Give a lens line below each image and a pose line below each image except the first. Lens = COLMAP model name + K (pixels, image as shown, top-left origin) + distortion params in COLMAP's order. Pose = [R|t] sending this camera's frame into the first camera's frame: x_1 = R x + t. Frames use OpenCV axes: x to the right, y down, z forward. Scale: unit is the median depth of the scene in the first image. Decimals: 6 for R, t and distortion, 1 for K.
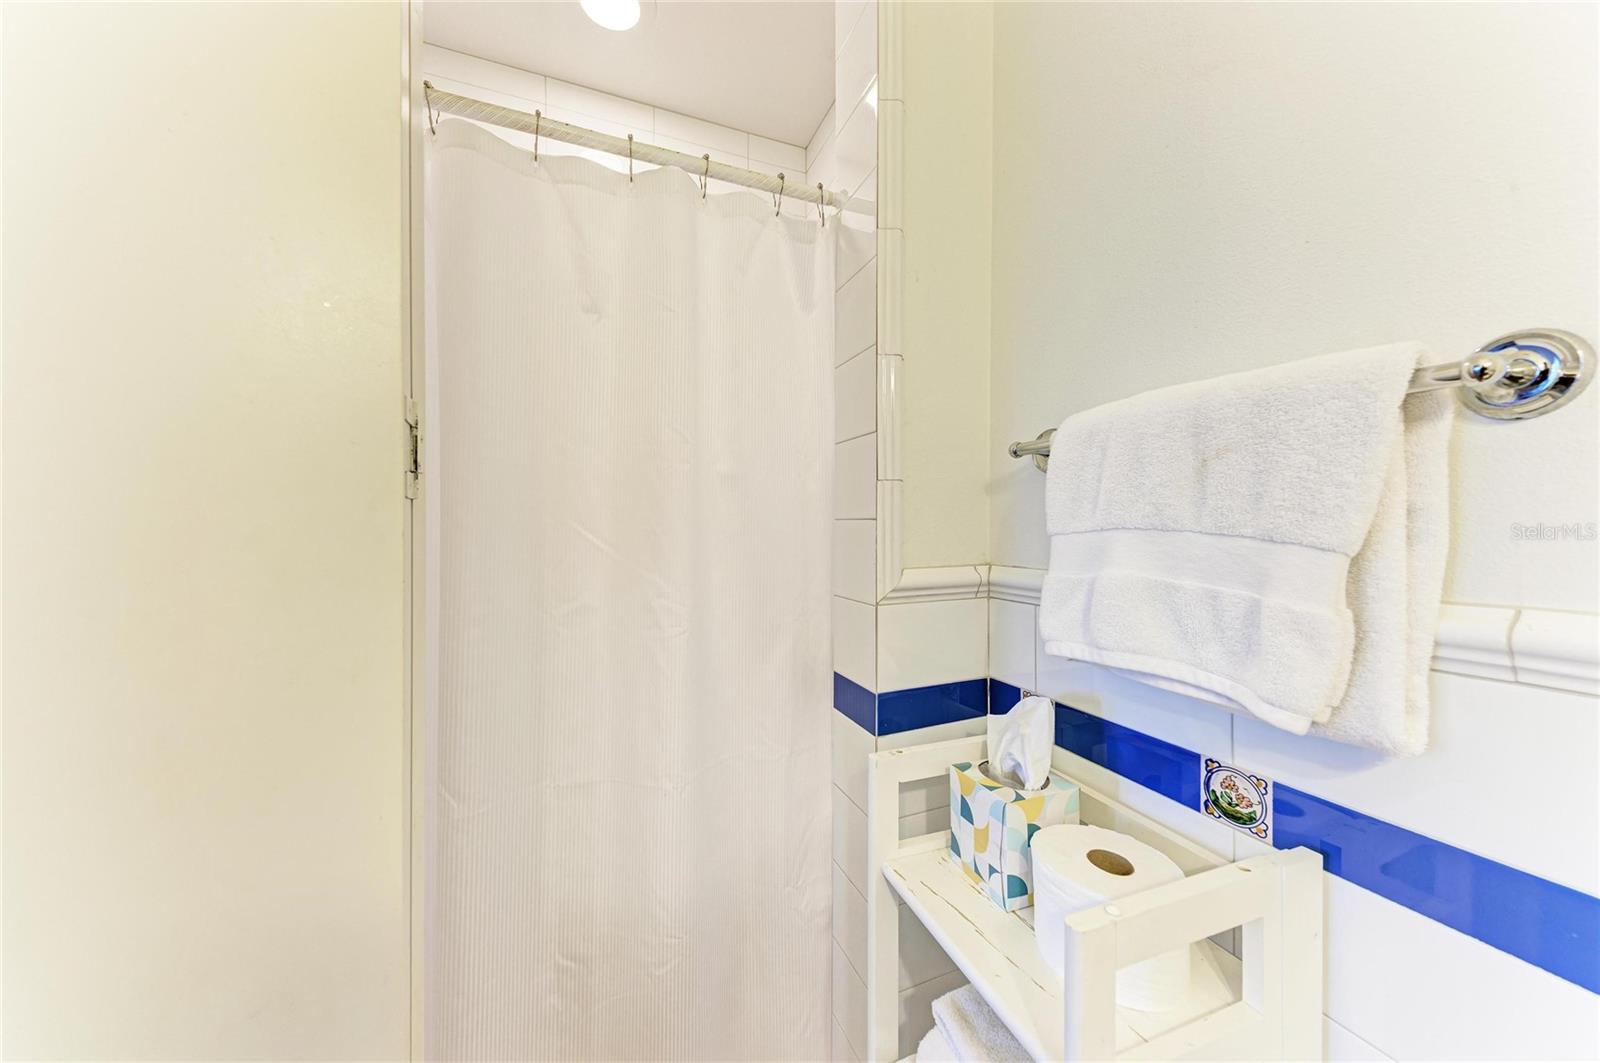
lens RADIAL K [[541.2, 0, 802.0], [0, 541.2, 539.1], [0, 0, 1]] dist [0.017853, -0.003702]
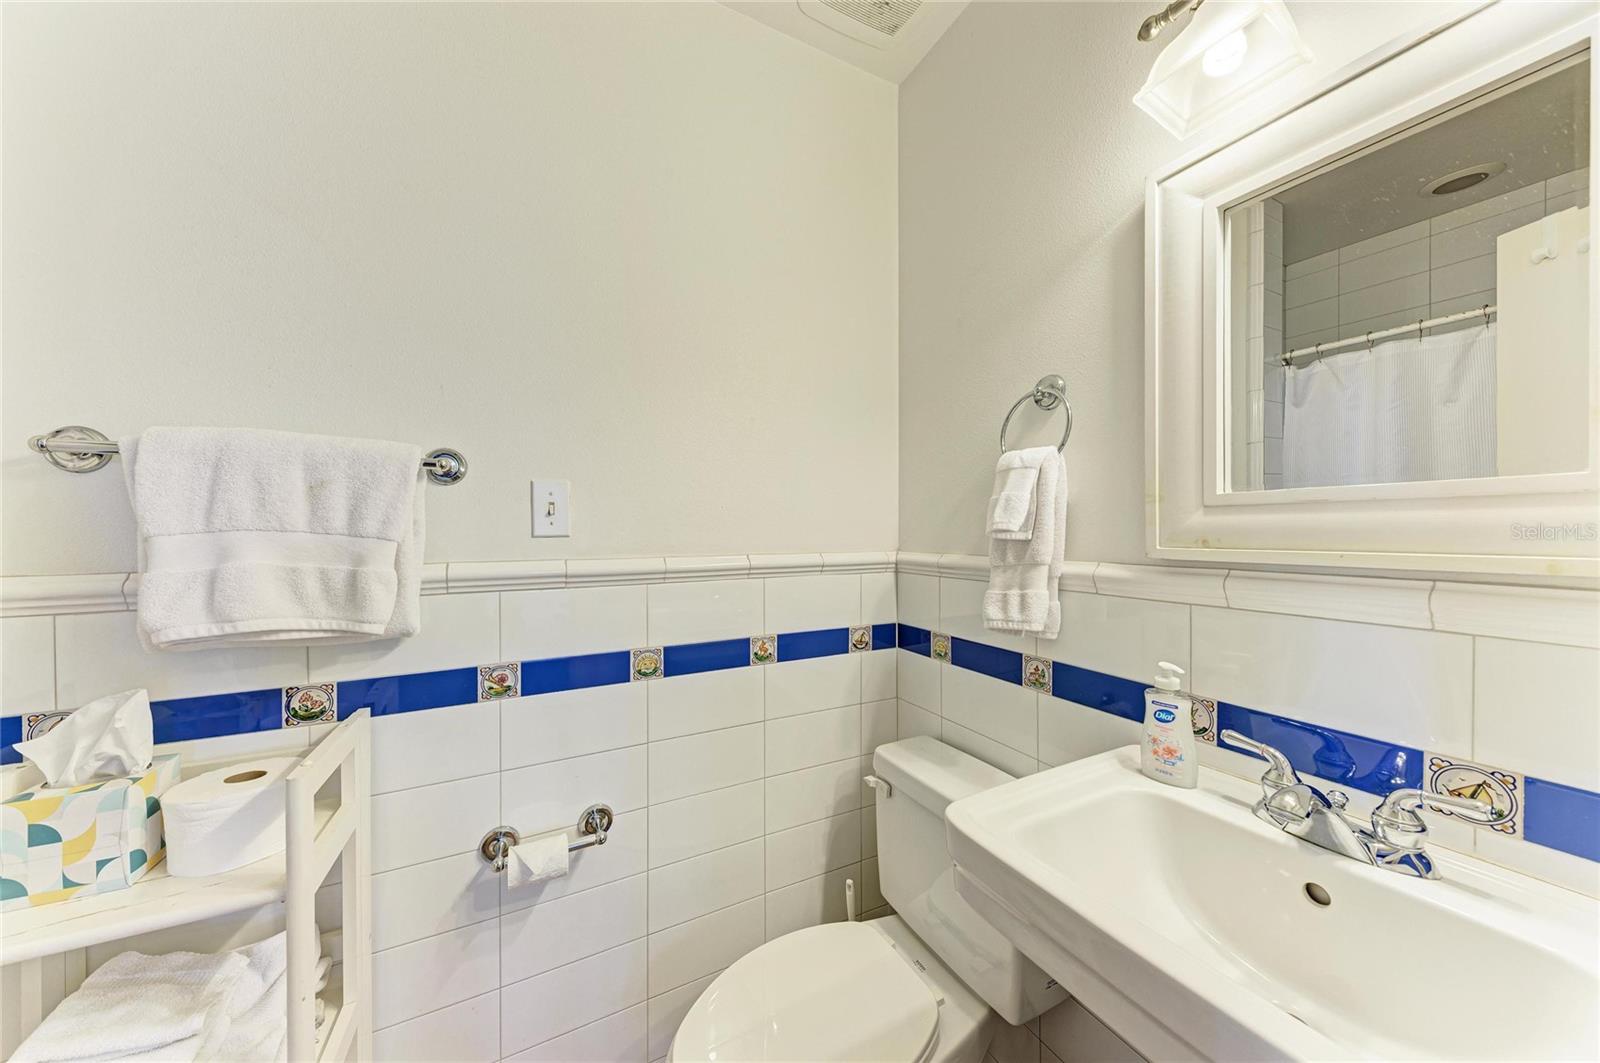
lens RADIAL K [[541.2, 0, 802.1], [0, 541.2, 531.5], [0, 0, 1]] dist [0.017853, -0.003702]
pose [[-0.105375, 0.000690, 0.994432, -0.916713], [0.016951, 0.999856, 0.001103, 0.005903], [-0.994288, 0.016973, -0.105371, -0.229016]]
